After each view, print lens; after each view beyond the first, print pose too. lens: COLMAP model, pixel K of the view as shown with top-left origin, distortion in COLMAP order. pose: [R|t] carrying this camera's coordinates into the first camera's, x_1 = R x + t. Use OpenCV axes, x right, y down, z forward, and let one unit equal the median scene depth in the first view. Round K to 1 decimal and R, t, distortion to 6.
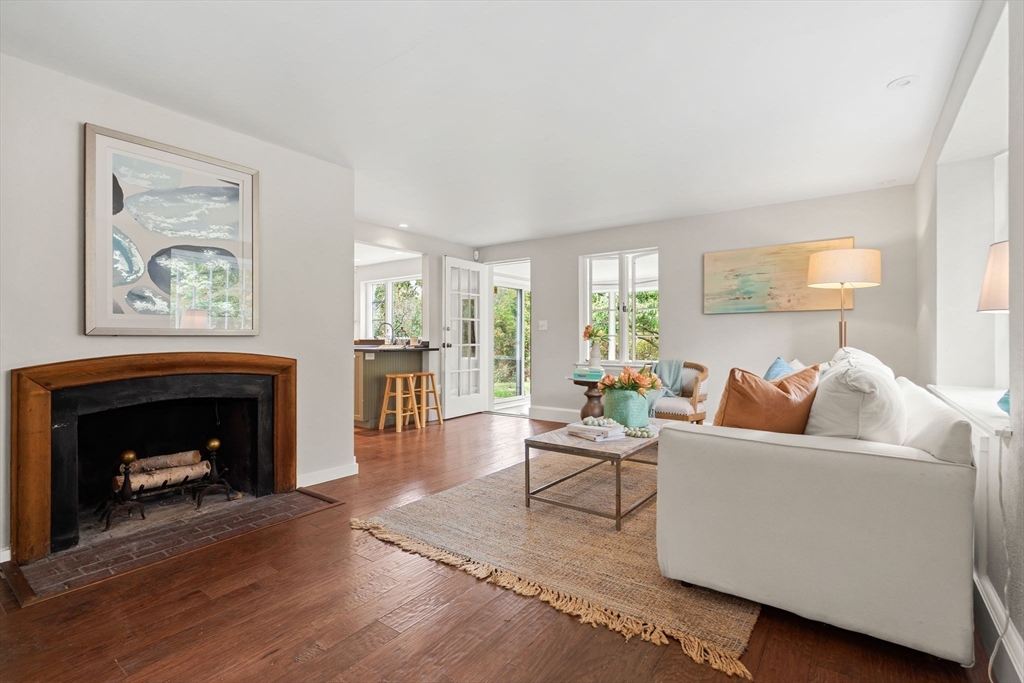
lens RADIAL K [[477.4, 0, 512.0], [0, 477.4, 341.5], [0, 0, 1]] dist [-0.002285, 0.000302]
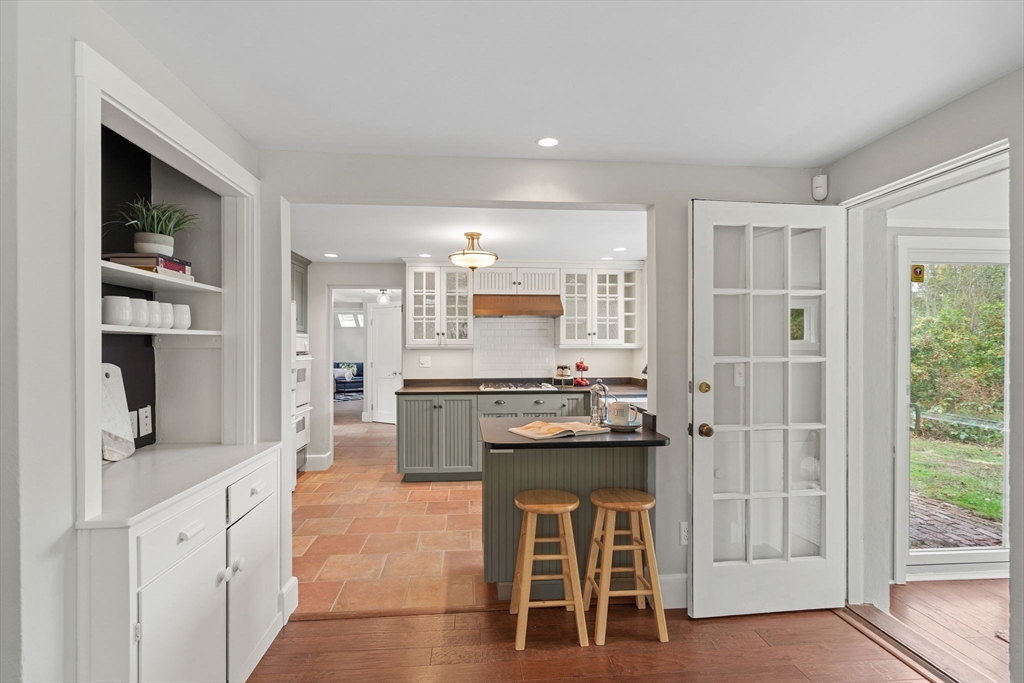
lens RADIAL K [[529.7, 0, 526.4], [0, 529.7, 353.0], [0, 0, 1]] dist [0.000689, 0.000248]
pose [[0.667780, -0.005239, -0.744340, 0.089925], [-0.001112, 0.999967, -0.008036, -0.050747], [0.744358, 0.006193, 0.667752, 0.605894]]
